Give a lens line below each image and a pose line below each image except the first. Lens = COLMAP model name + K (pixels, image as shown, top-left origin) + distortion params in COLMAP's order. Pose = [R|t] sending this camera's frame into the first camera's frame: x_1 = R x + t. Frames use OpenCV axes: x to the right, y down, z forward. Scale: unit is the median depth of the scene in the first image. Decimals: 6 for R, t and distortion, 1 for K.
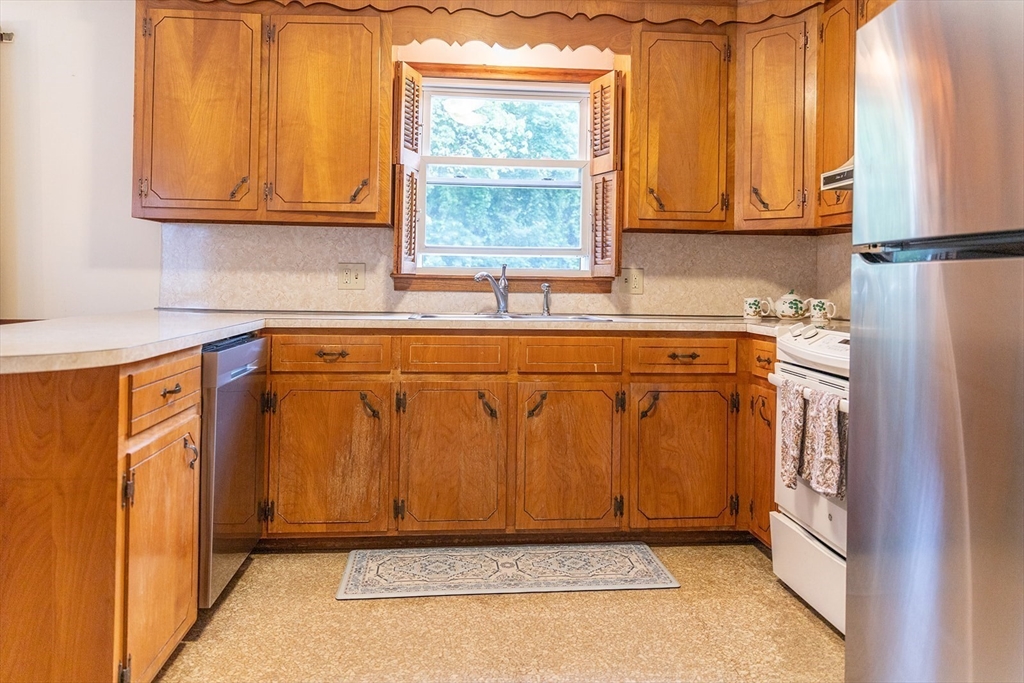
lens RADIAL K [[721.5, 0, 511.6], [0, 721.5, 273.7], [0, 0, 1]] dist [0.004805, -0.000533]
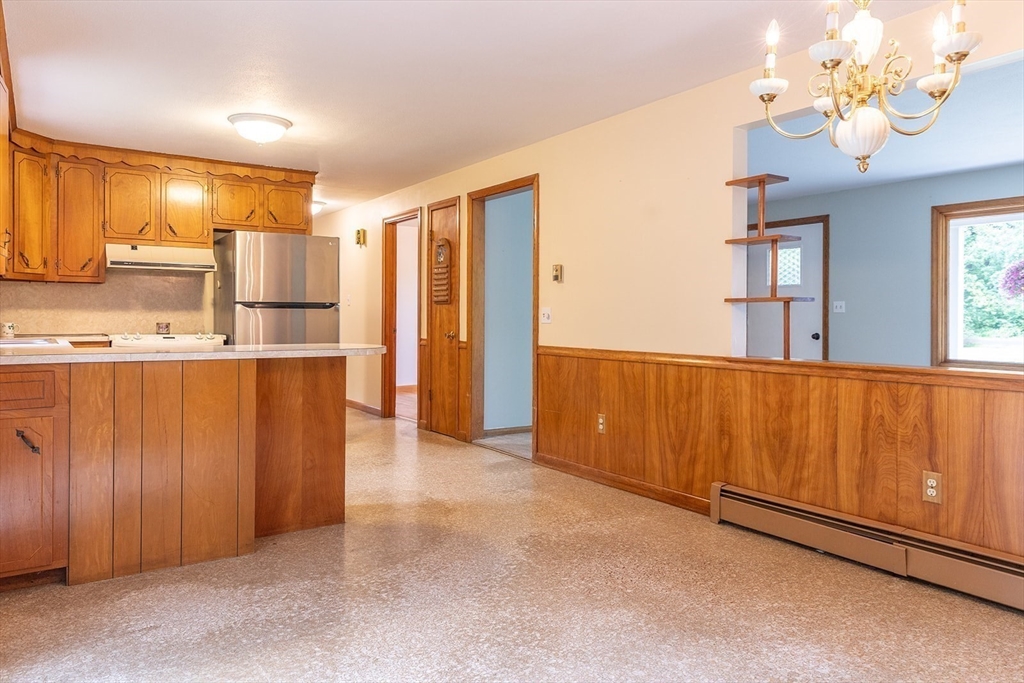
lens RADIAL K [[692.8, 0, 513.2], [0, 692.8, 322.2], [0, 0, 1]] dist [0.003019, -0.001183]
pose [[-0.484687, -0.025404, 0.874319, -1.476686], [-0.021523, 0.999622, 0.017113, -0.015789], [-0.874423, -0.010523, -0.485050, 0.776868]]
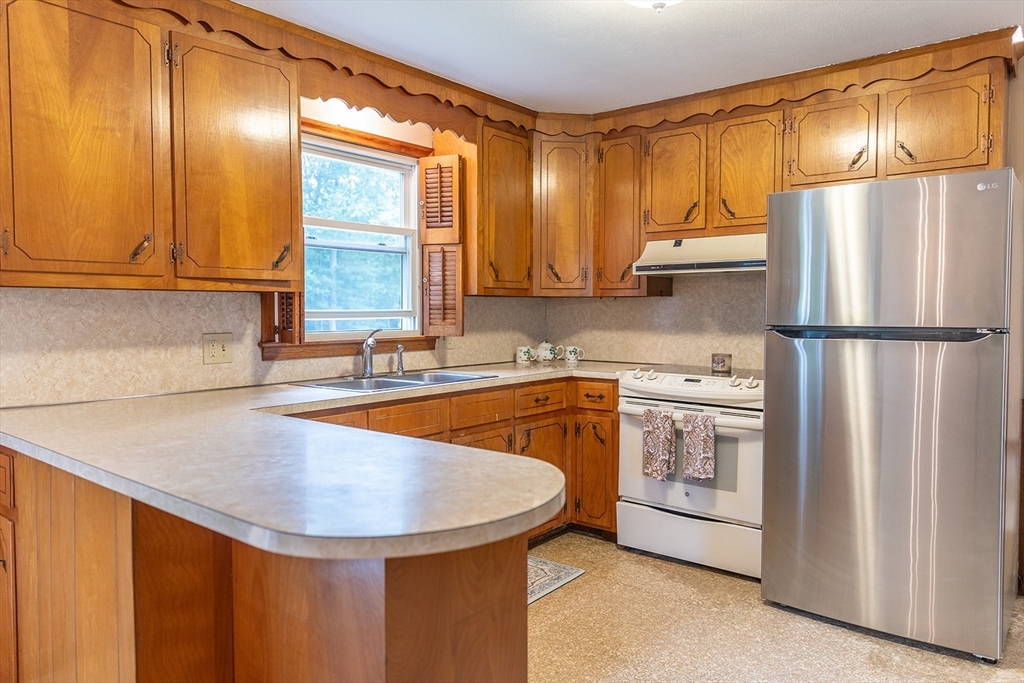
lens RADIAL K [[695.9, 0, 512.0], [0, 695.9, 341.5], [0, 0, 1]] dist [0.003053, -0.001340]
pose [[0.697944, -0.049337, 0.714450, -0.598926], [0.004091, 0.997883, 0.064913, -0.060361], [-0.716140, -0.042383, 0.696668, 0.168003]]
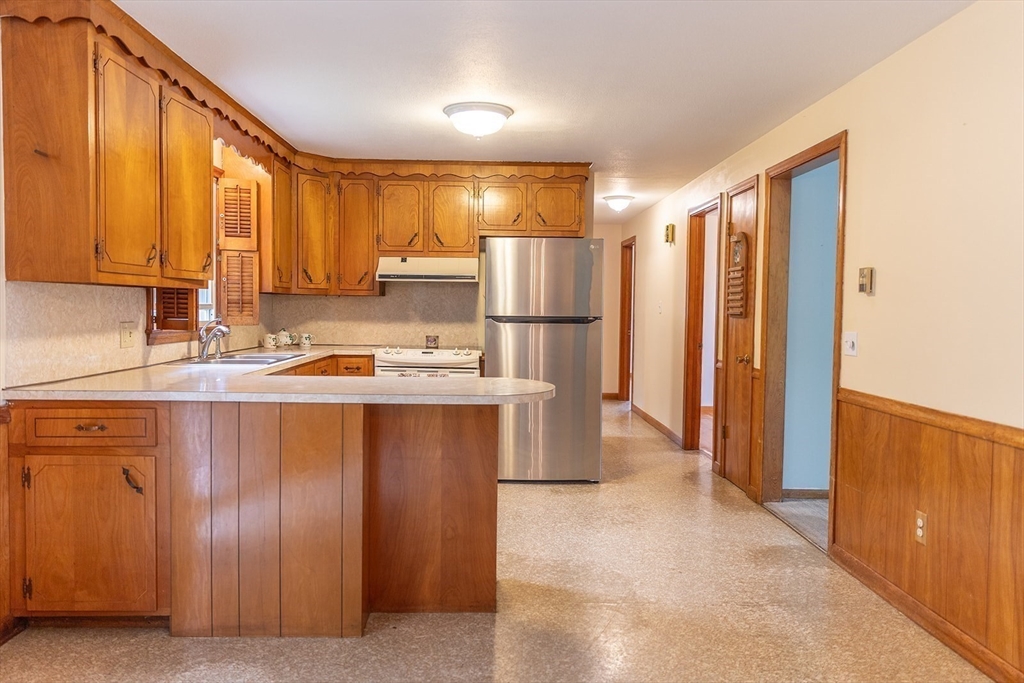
lens RADIAL K [[707.3, 0, 510.2], [0, 707.3, 339.7], [0, 0, 1]] dist [0.008542, -0.002390]
pose [[0.067691, -0.060861, 0.995848, -1.246742], [-0.020219, 0.997849, 0.062358, -0.066696], [-0.997501, -0.024357, 0.066315, 0.403645]]
